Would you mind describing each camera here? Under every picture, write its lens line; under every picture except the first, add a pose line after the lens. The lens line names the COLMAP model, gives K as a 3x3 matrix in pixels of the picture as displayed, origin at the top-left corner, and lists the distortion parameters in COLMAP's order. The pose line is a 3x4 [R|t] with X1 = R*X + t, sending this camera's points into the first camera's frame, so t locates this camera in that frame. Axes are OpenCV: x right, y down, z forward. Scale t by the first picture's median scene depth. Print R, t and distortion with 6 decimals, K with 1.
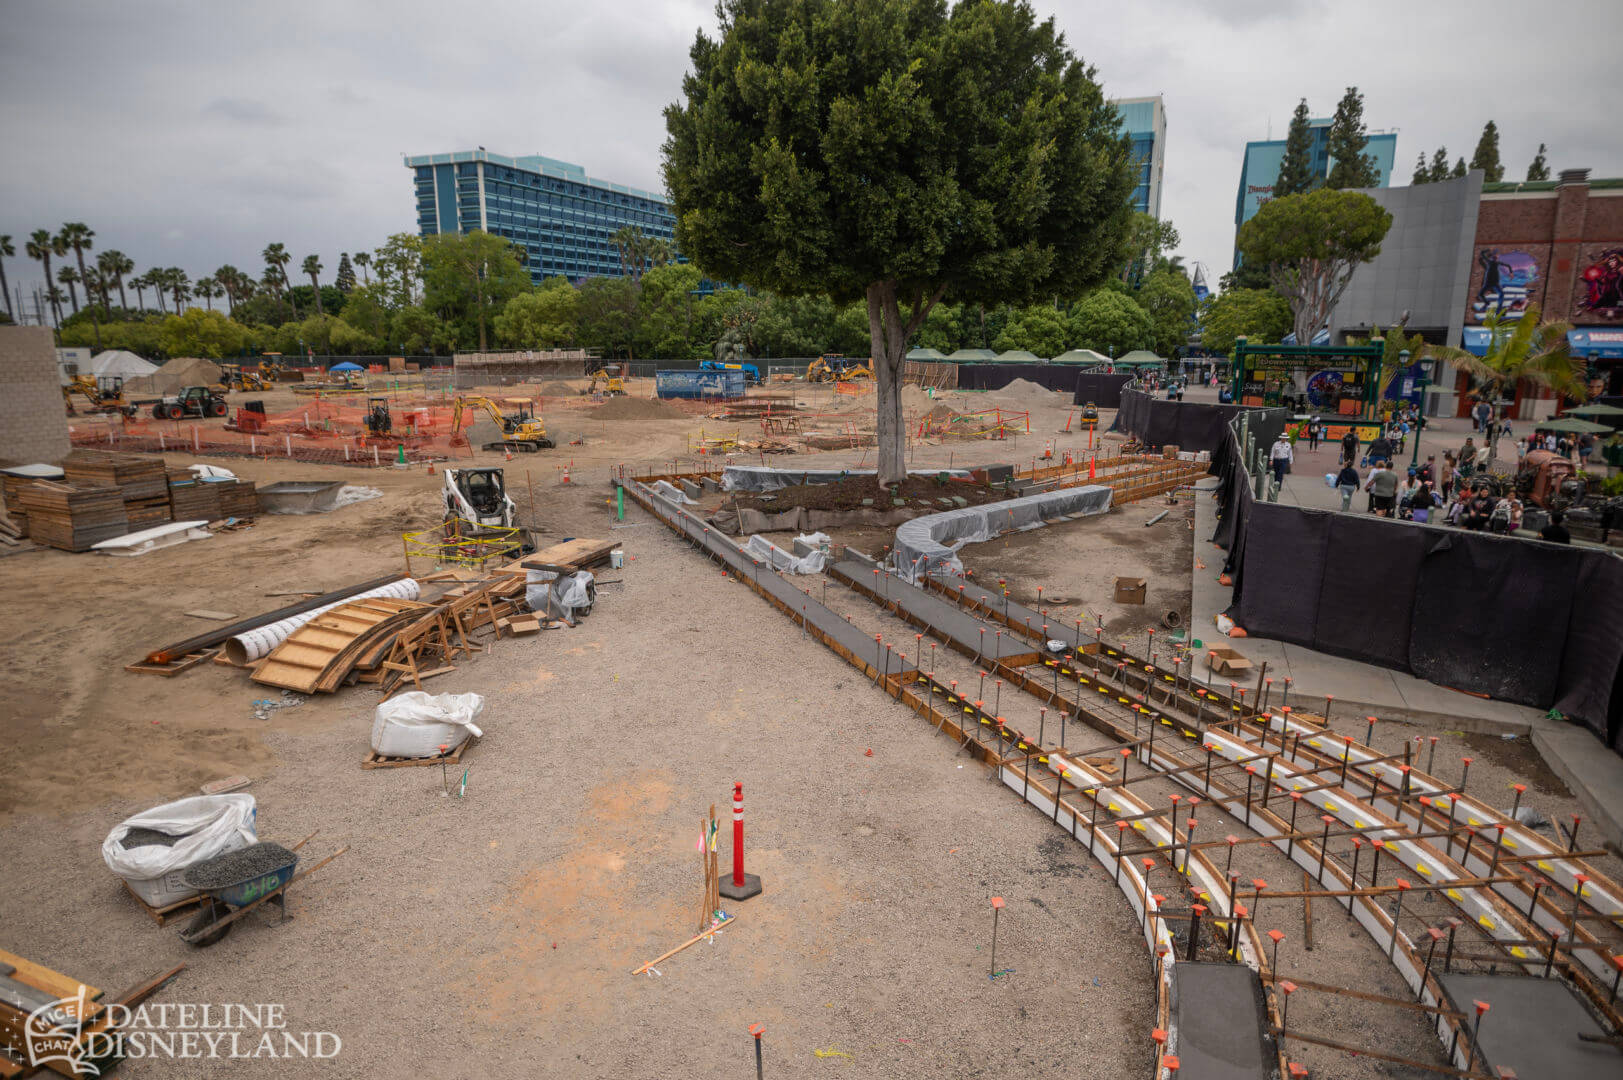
lens RADIAL K [[936.0, 0, 811.5], [0, 936.0, 540.0], [0, 0, 1]] dist [-0.021130, -0.002455]
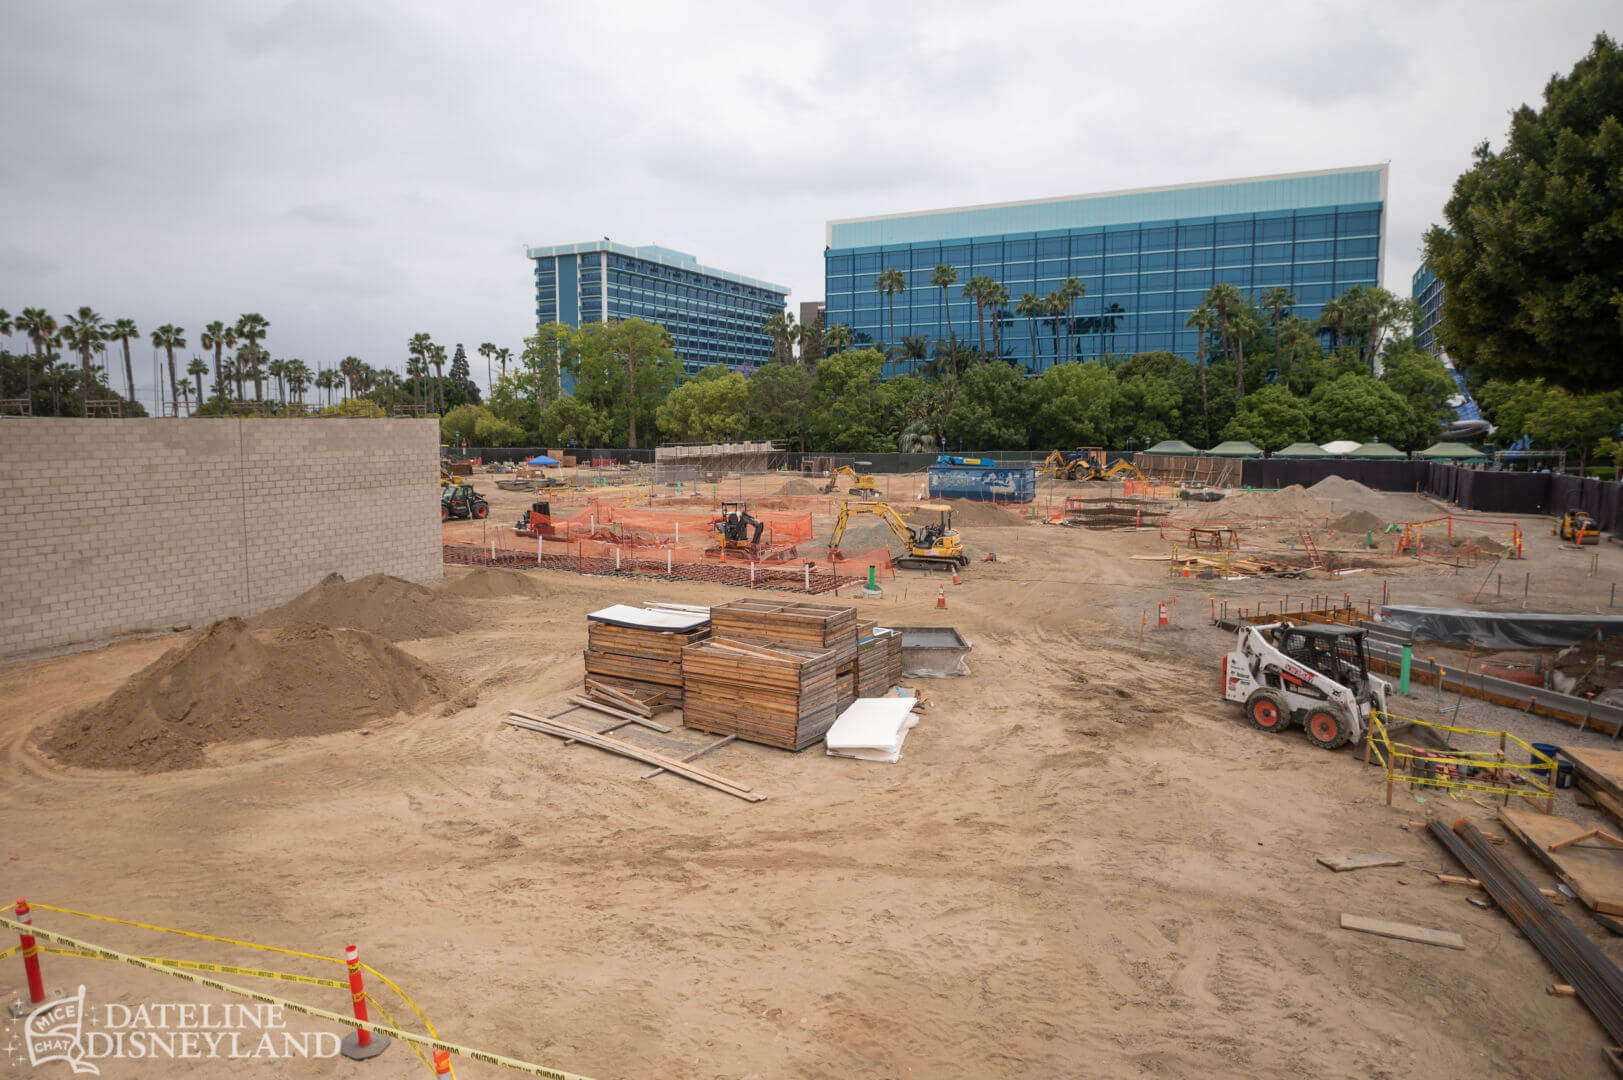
lens RADIAL K [[987.2, 0, 755.7], [0, 987.2, 507.0], [0, 0, 1]] dist [-0.023143, -0.003474]
pose [[0.994377, 0.004541, -0.105805, -0.272666], [-0.018484, 0.991187, -0.131176, -0.024885], [0.104277, 0.132394, 0.985697, 0.099236]]
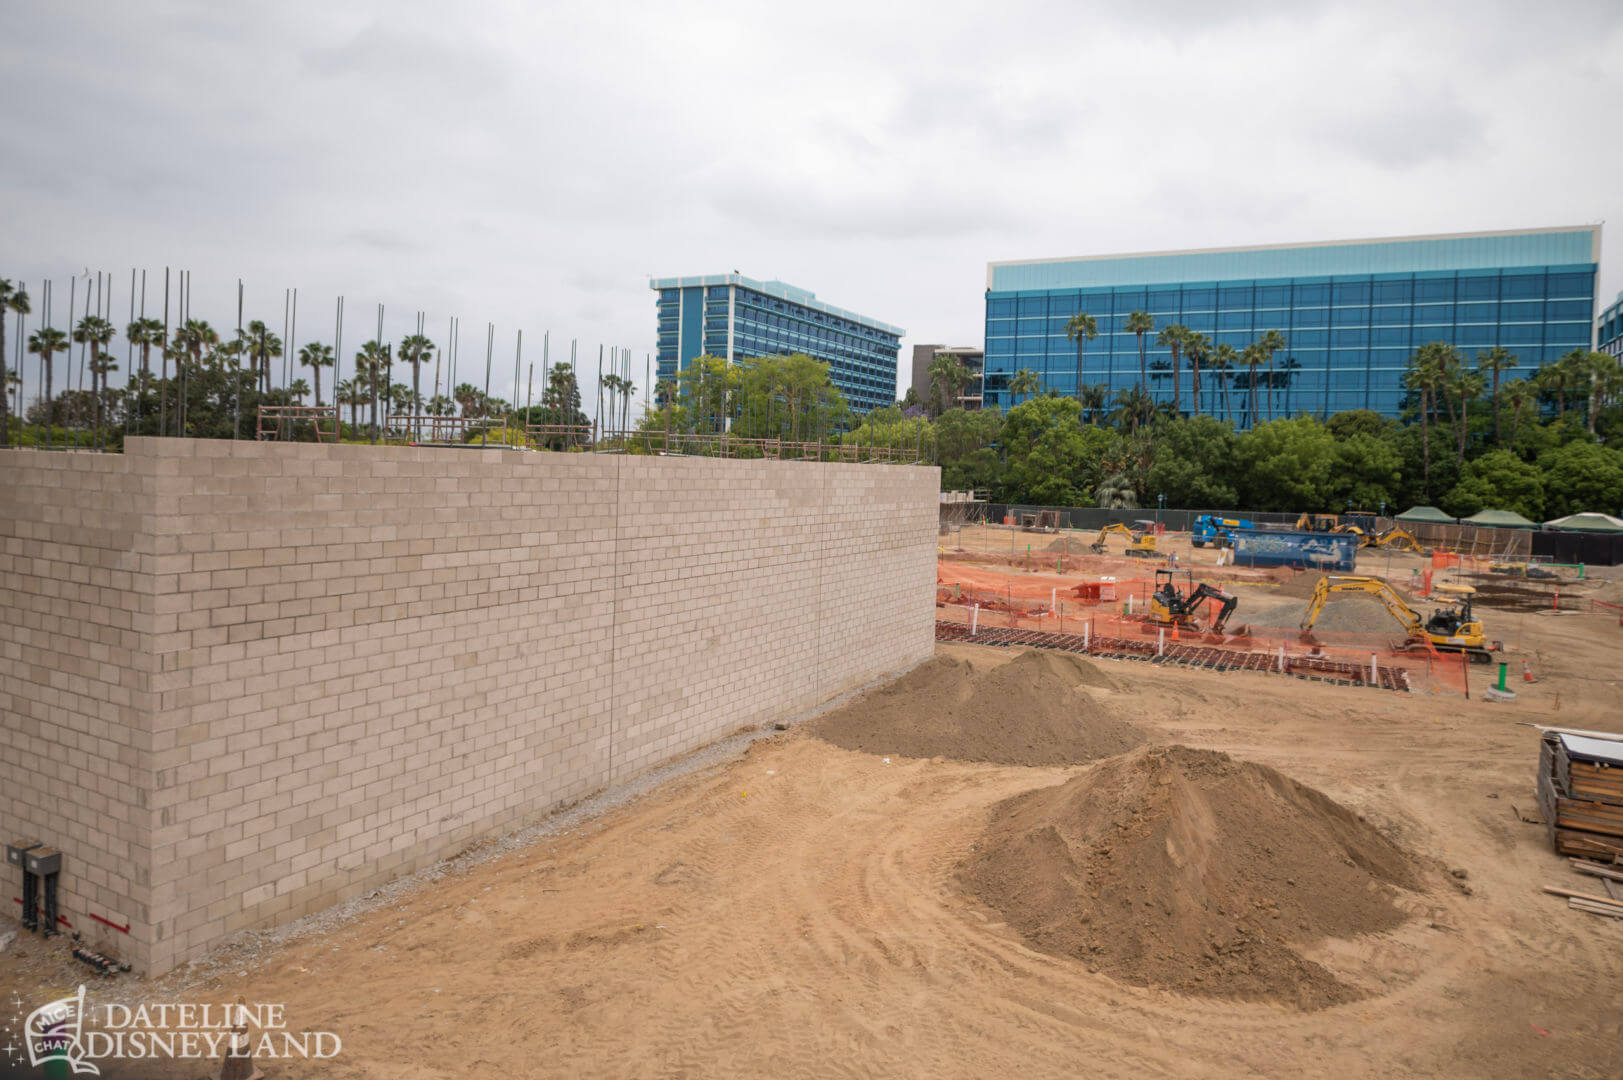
lens RADIAL K [[1016.0, 0, 803.8], [0, 1016.0, 481.7], [0, 0, 1]] dist [-0.028617, 0.000898]
pose [[0.993515, 0.033774, -0.108571, -0.521296], [-0.054949, 0.978577, -0.198411, -0.036911], [0.099544, 0.203090, 0.974087, 0.143634]]
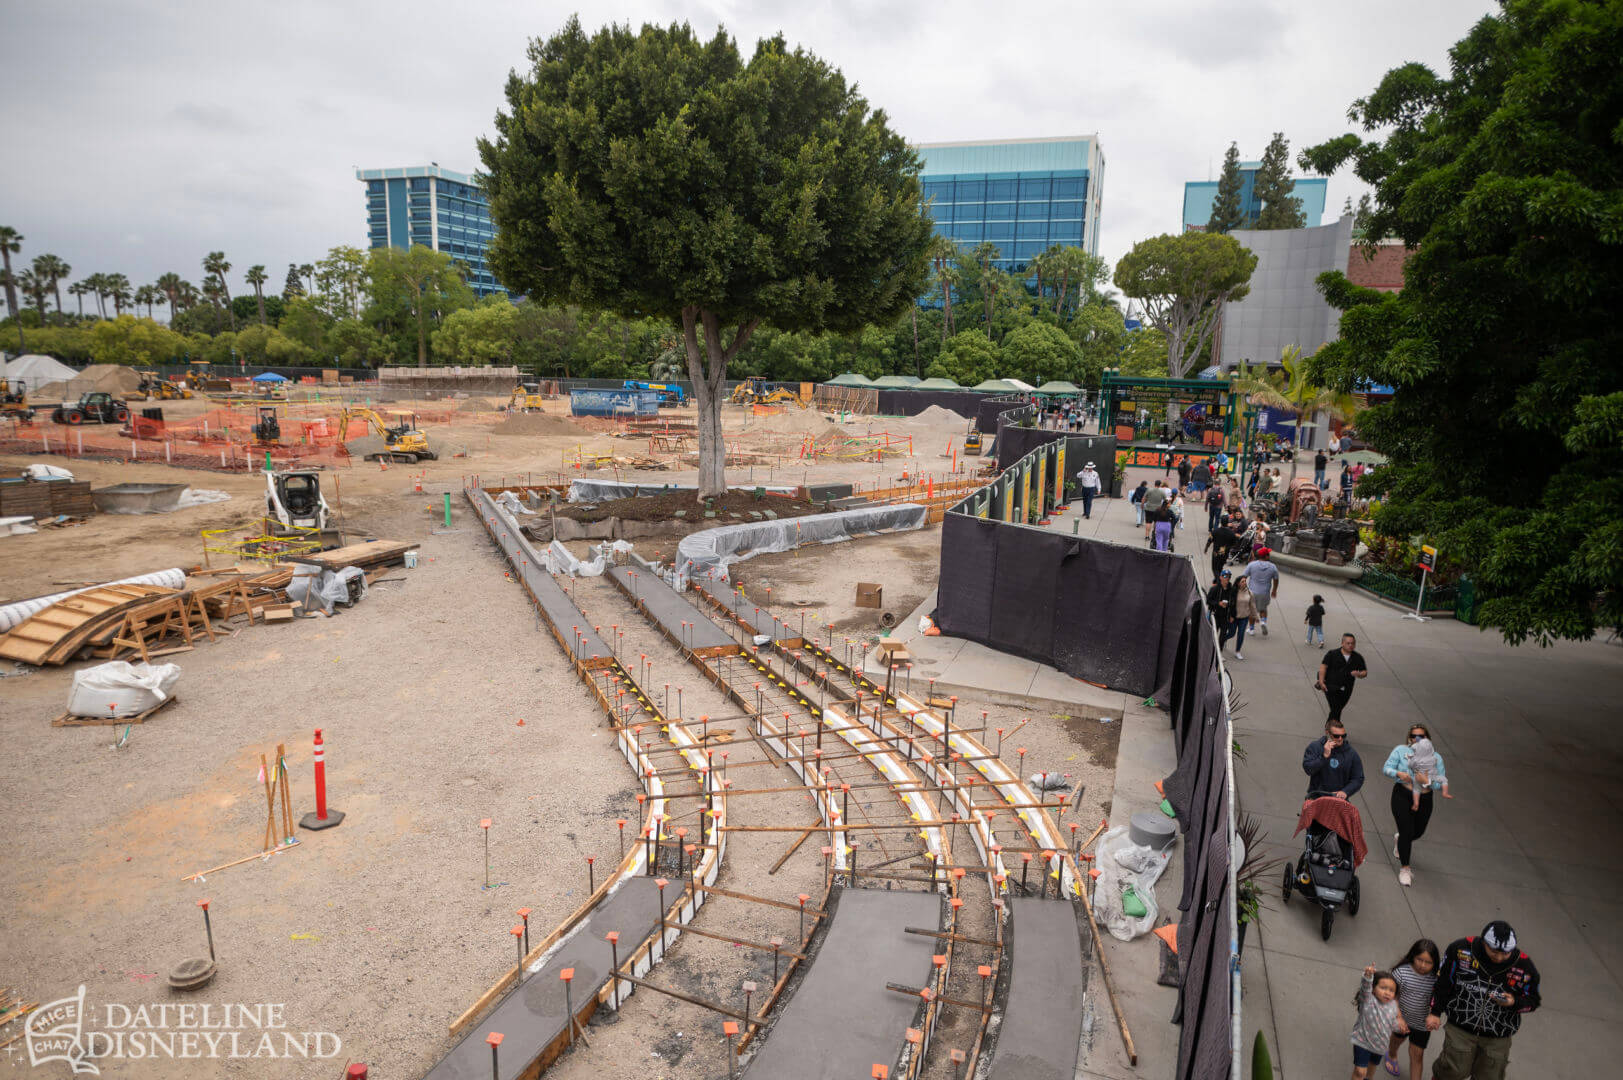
lens RADIAL K [[945.4, 0, 811.5], [0, 945.4, 540.0], [0, 0, 1]] dist [-0.023925, 0.001006]
pose [[0.999247, 0.020014, 0.033253, 0.075731], [-0.019112, 0.999447, -0.027216, 0.006719], [-0.033779, 0.026560, 0.999076, -0.030513]]
